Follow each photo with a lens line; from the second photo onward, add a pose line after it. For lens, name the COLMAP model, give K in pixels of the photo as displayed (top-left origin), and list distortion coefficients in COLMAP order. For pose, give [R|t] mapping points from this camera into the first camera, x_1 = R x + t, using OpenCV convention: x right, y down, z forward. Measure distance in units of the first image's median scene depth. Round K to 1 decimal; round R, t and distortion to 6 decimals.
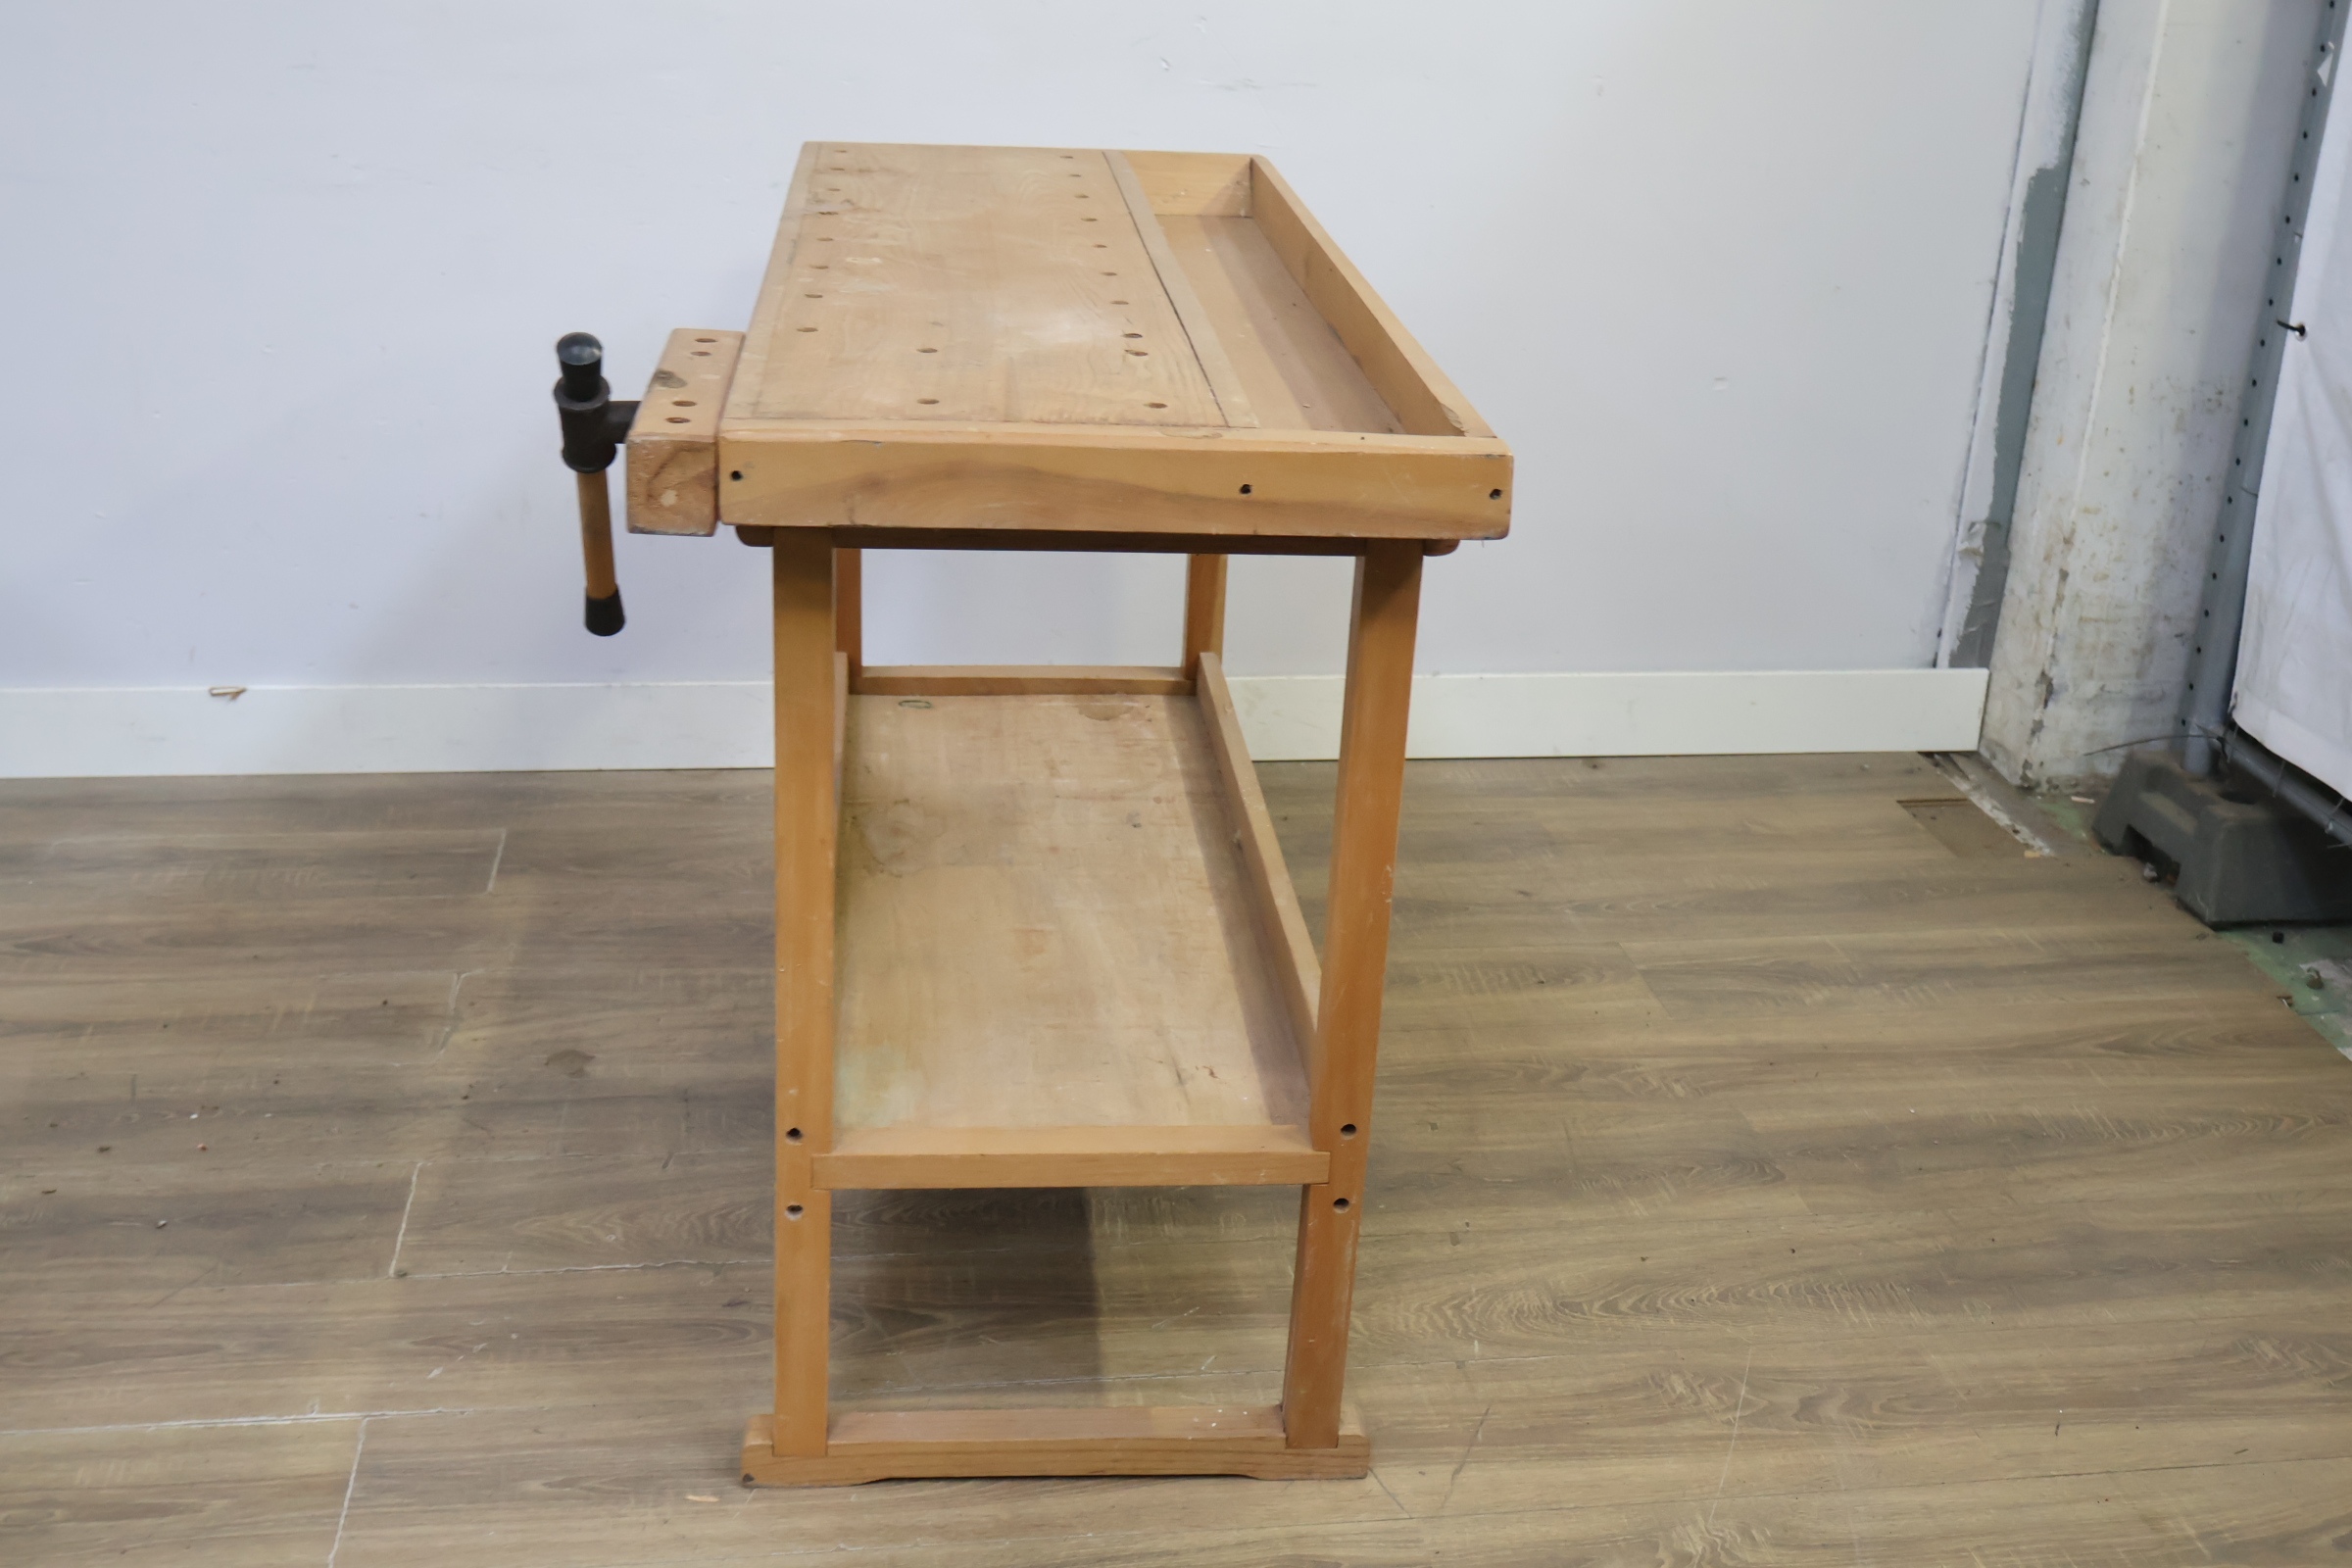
lens RADIAL K [[2518.9, 0, 1164.4], [0, 2518.9, 775.5], [0, 0, 1]] dist [-0.009241, 0.034819]
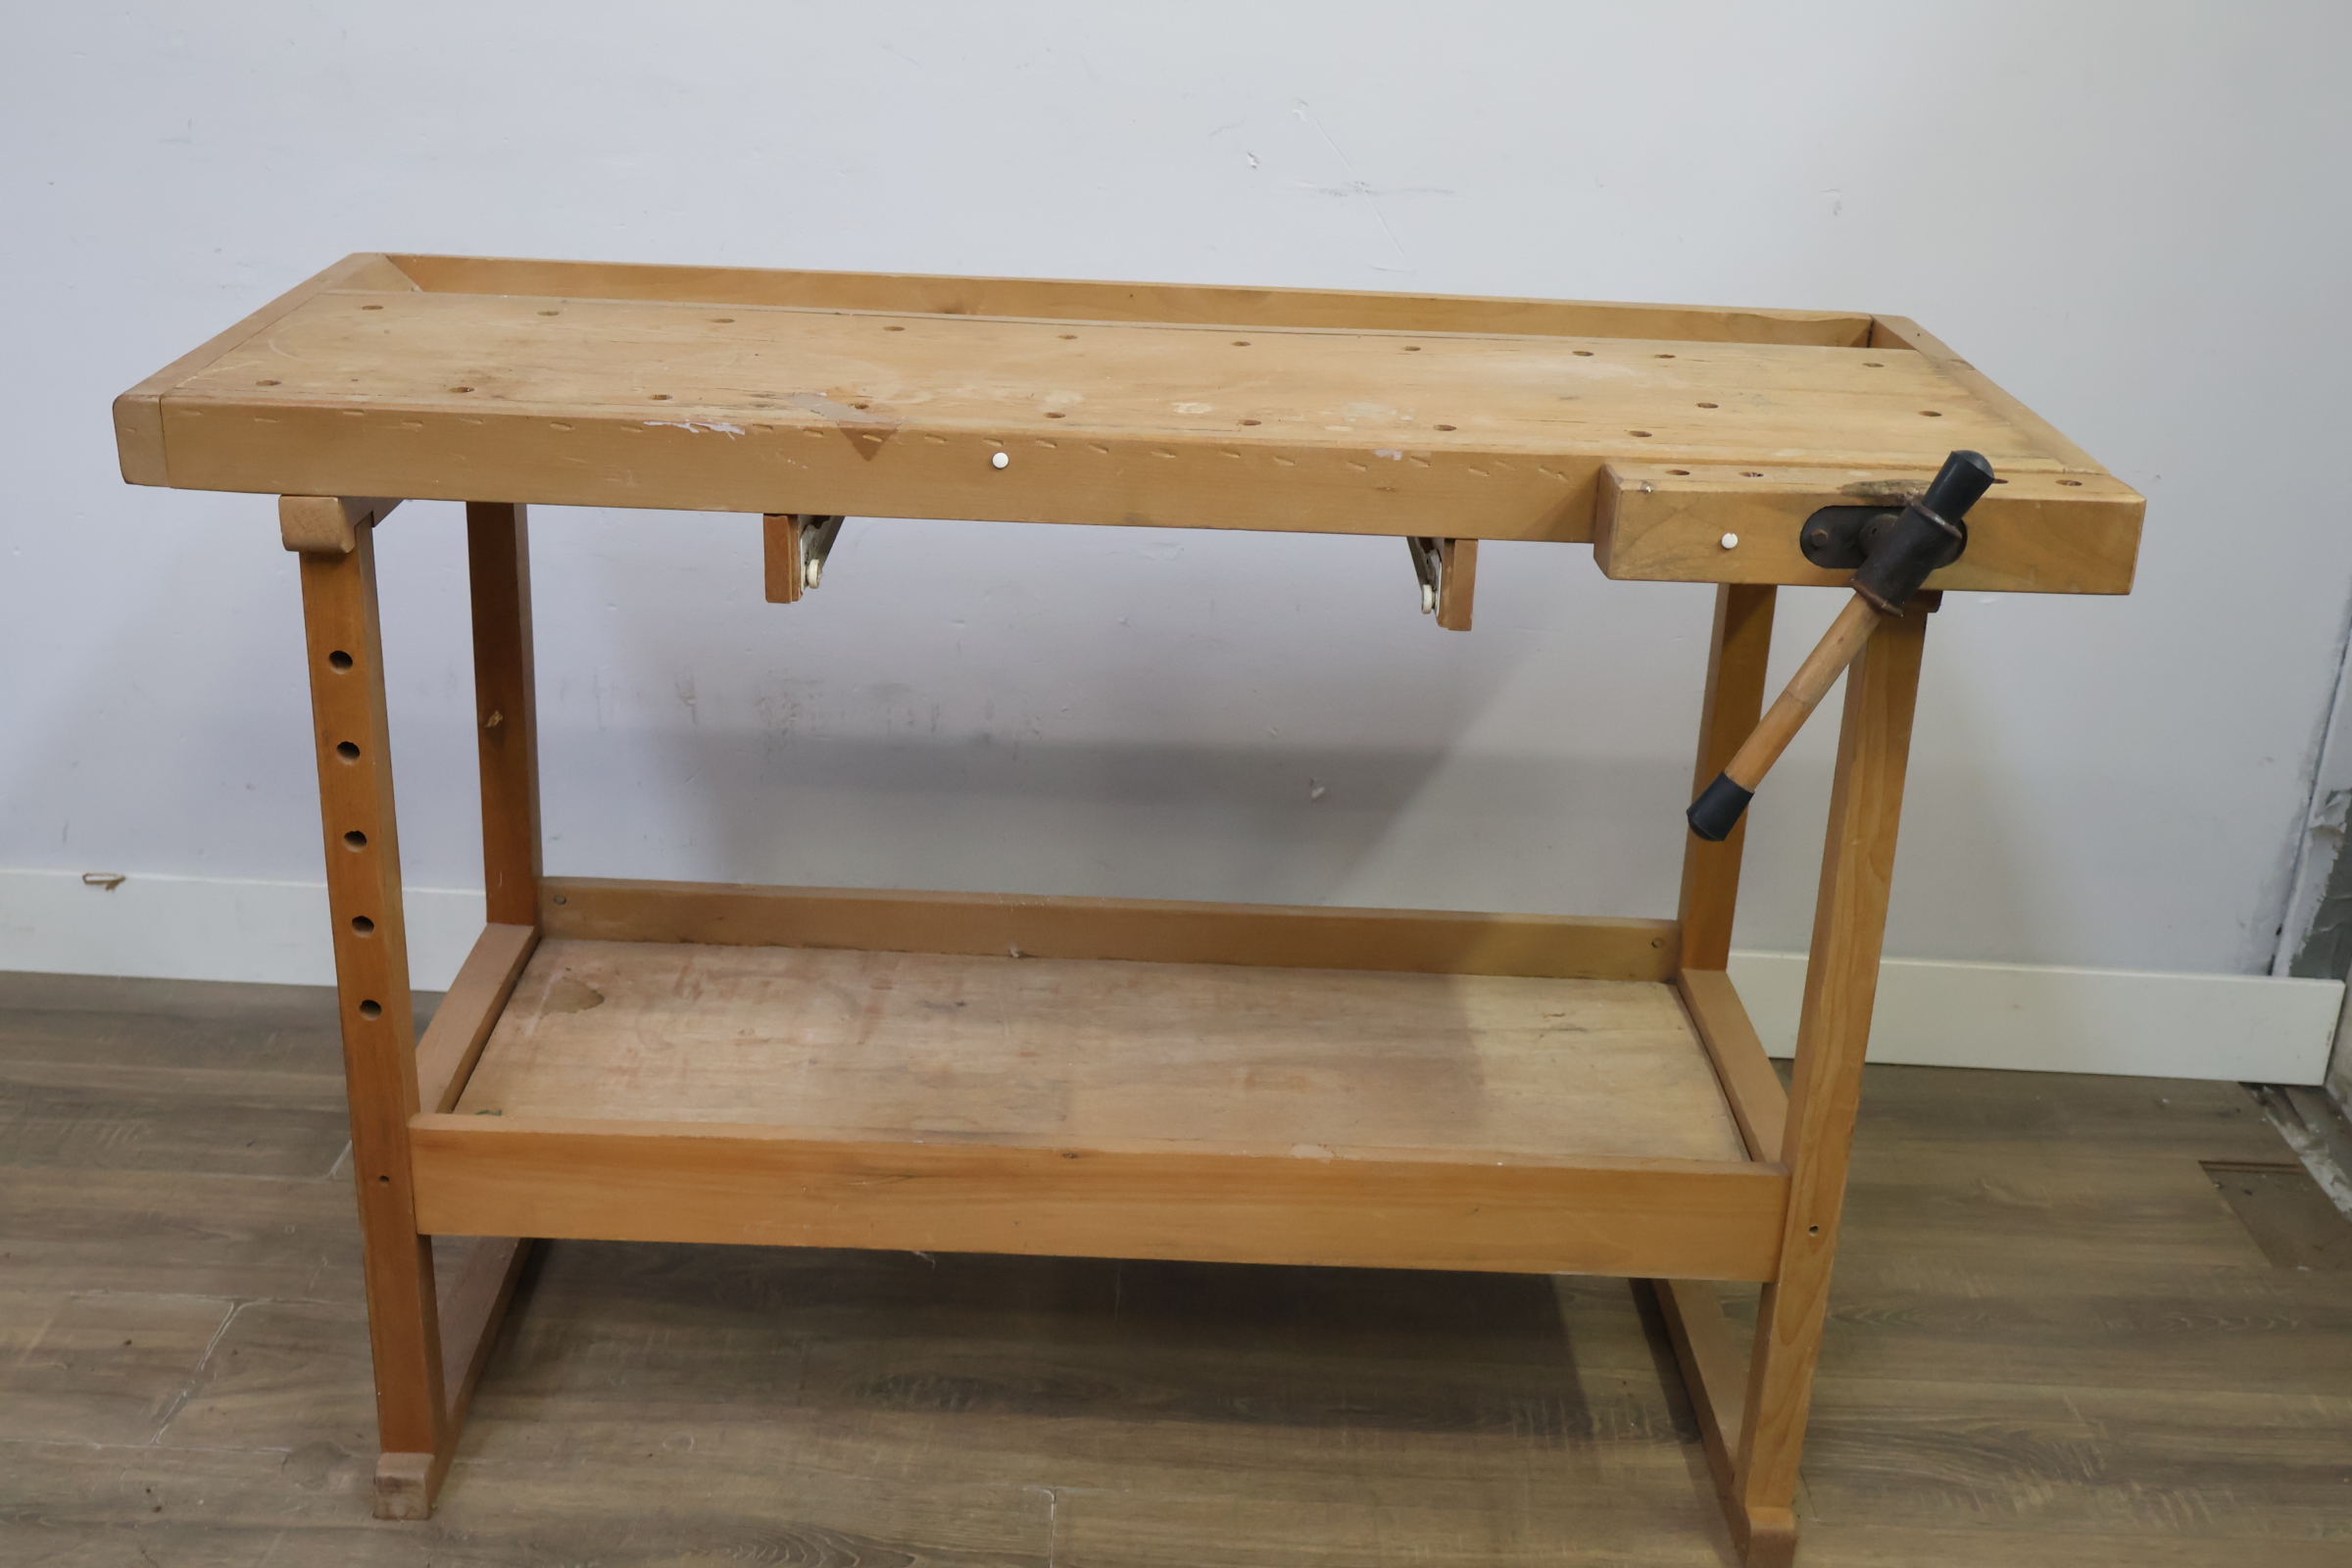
lens RADIAL K [[2503.0, 0, 1172.5], [0, 2503.0, 775.2], [0, 0, 1]] dist [-0.001138, -0.001232]
pose [[0.986855, 0.063897, -0.148443, 0.110184], [-0.064232, 0.997932, 0.002545, -0.103261], [0.148299, 0.007023, 0.988918, 0.259070]]
